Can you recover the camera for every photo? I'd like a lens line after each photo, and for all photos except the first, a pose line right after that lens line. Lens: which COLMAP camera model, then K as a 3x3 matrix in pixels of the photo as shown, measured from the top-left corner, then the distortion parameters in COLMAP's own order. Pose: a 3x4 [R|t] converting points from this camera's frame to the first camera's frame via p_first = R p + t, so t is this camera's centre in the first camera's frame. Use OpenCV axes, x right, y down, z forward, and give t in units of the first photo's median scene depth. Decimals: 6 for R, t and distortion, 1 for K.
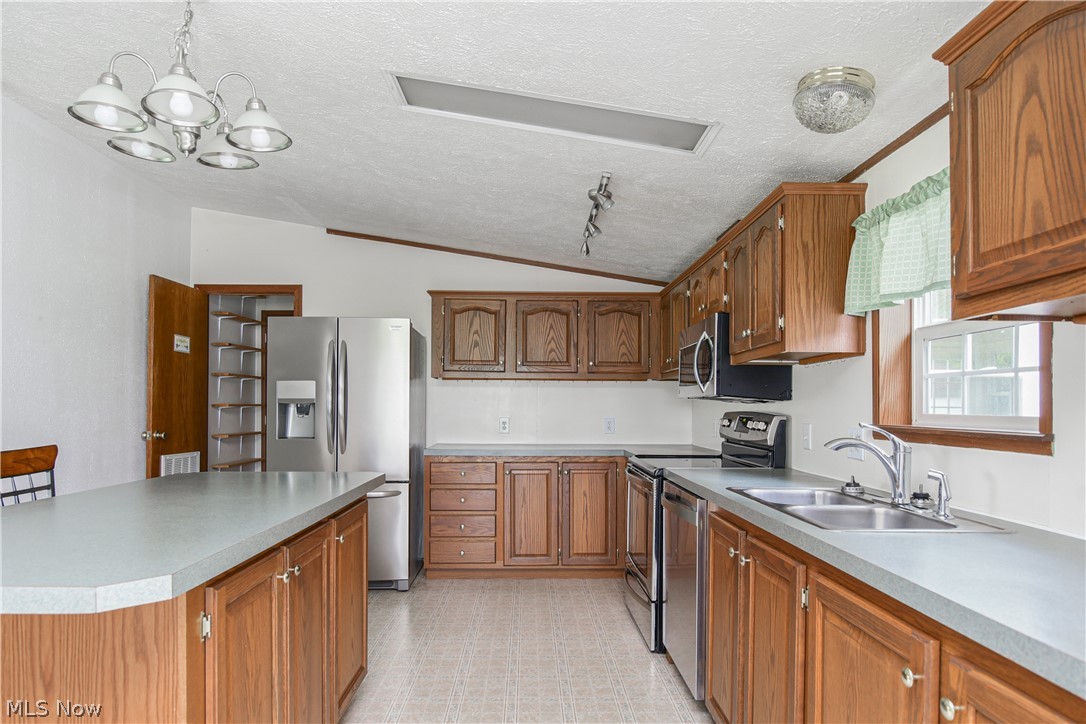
lens RADIAL K [[637.2, 0, 536.1], [0, 637.2, 406.1], [0, 0, 1]] dist [-0.008871, -0.001719]
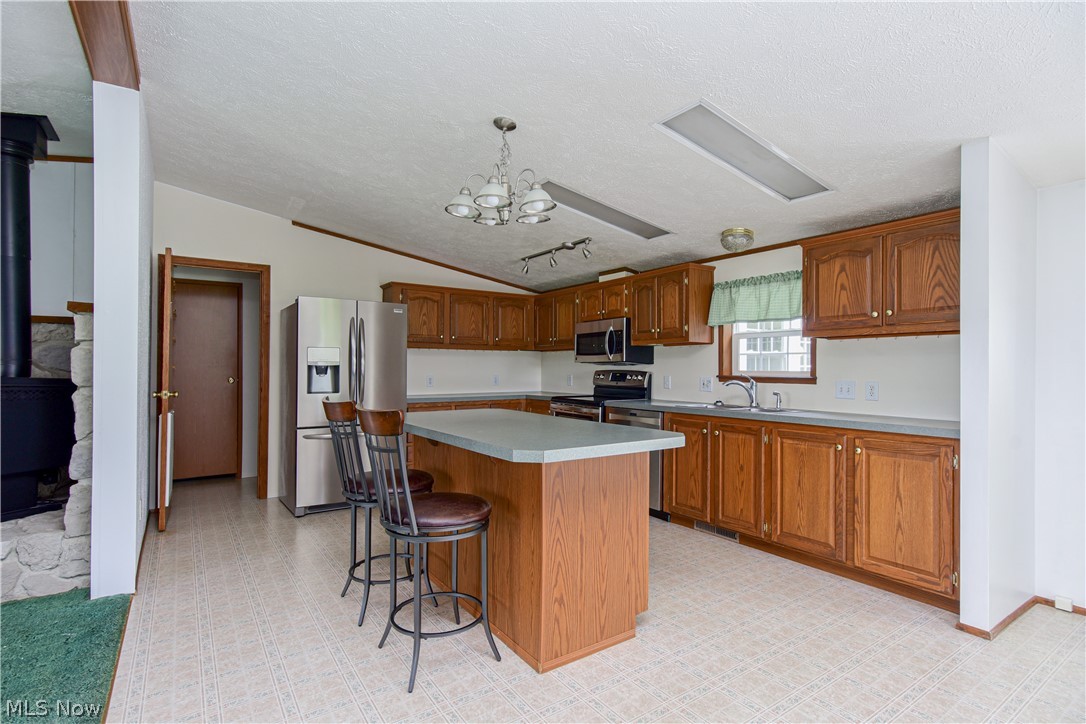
lens RADIAL K [[527.3, 0, 542.4], [0, 527.3, 363.9], [0, 0, 1]] dist [0.002682, 0.000467]
pose [[0.831434, 0.001539, 0.555622, -0.780090], [0.001442, 0.999987, -0.004928, -0.002584], [-0.555622, 0.004898, 0.831421, -0.154485]]
